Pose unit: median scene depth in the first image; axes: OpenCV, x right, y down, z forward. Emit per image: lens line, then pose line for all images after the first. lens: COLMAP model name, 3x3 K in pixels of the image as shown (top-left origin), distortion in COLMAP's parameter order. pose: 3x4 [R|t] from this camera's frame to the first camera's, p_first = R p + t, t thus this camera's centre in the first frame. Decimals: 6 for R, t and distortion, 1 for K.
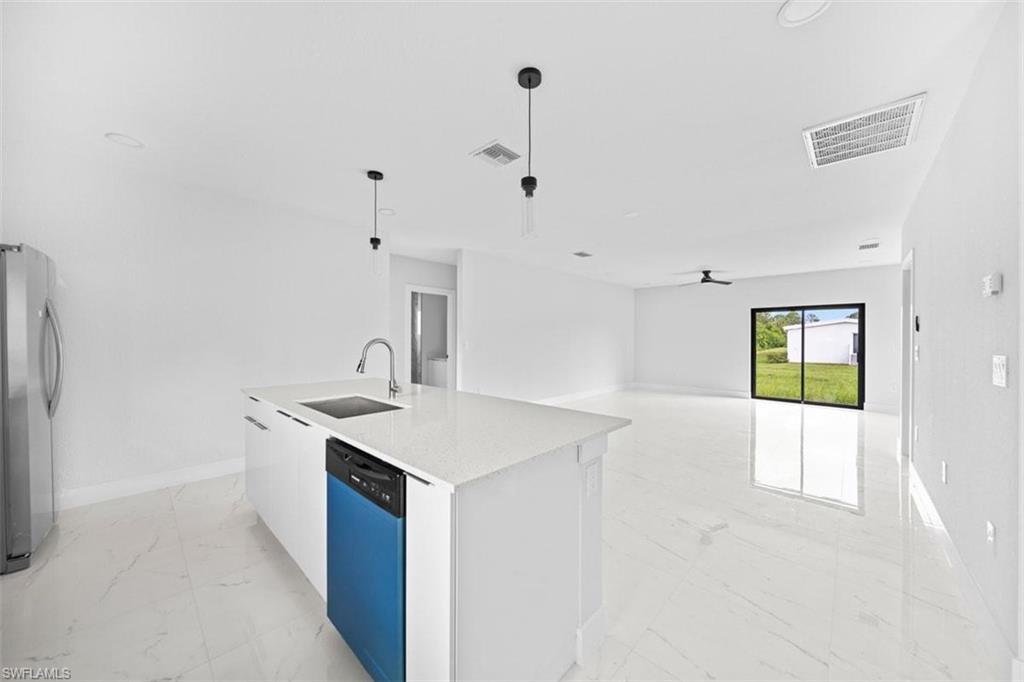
lens RADIAL K [[360.5, 0, 512.0], [0, 360.5, 341.0], [0, 0, 1]] dist [-0.004825, -0.000429]
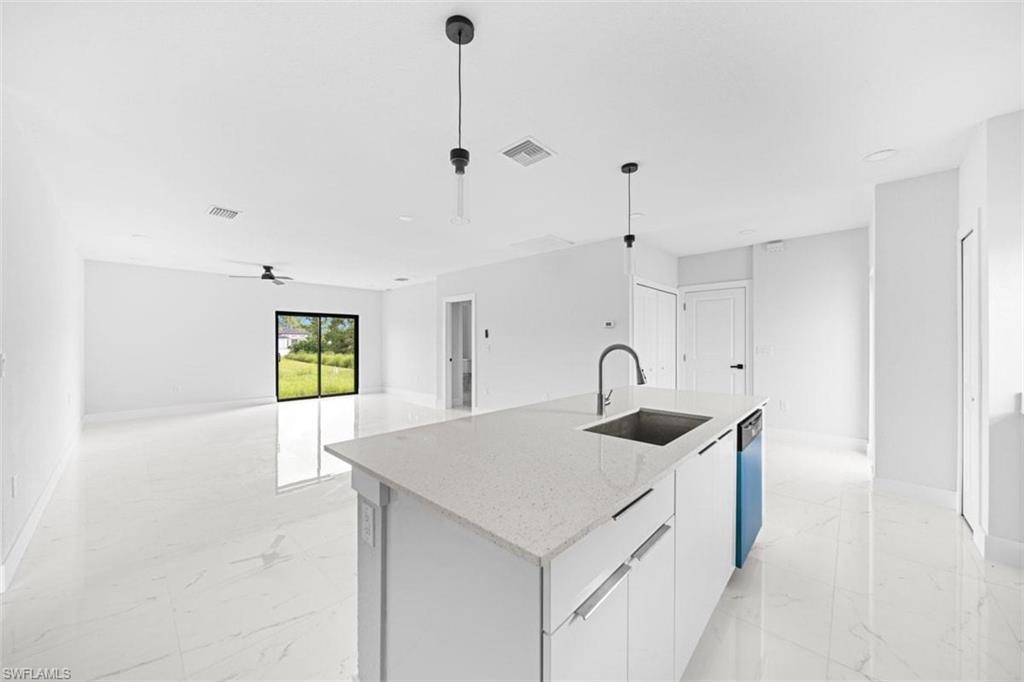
lens RADIAL K [[360.5, 0, 512.0], [0, 360.5, 341.0], [0, 0, 1]] dist [-0.004825, -0.000429]
pose [[-0.009746, -0.002219, 0.999950, -0.359879], [0.009993, 0.999947, 0.002316, -0.005035], [-0.999903, 0.010015, -0.009723, 0.399281]]
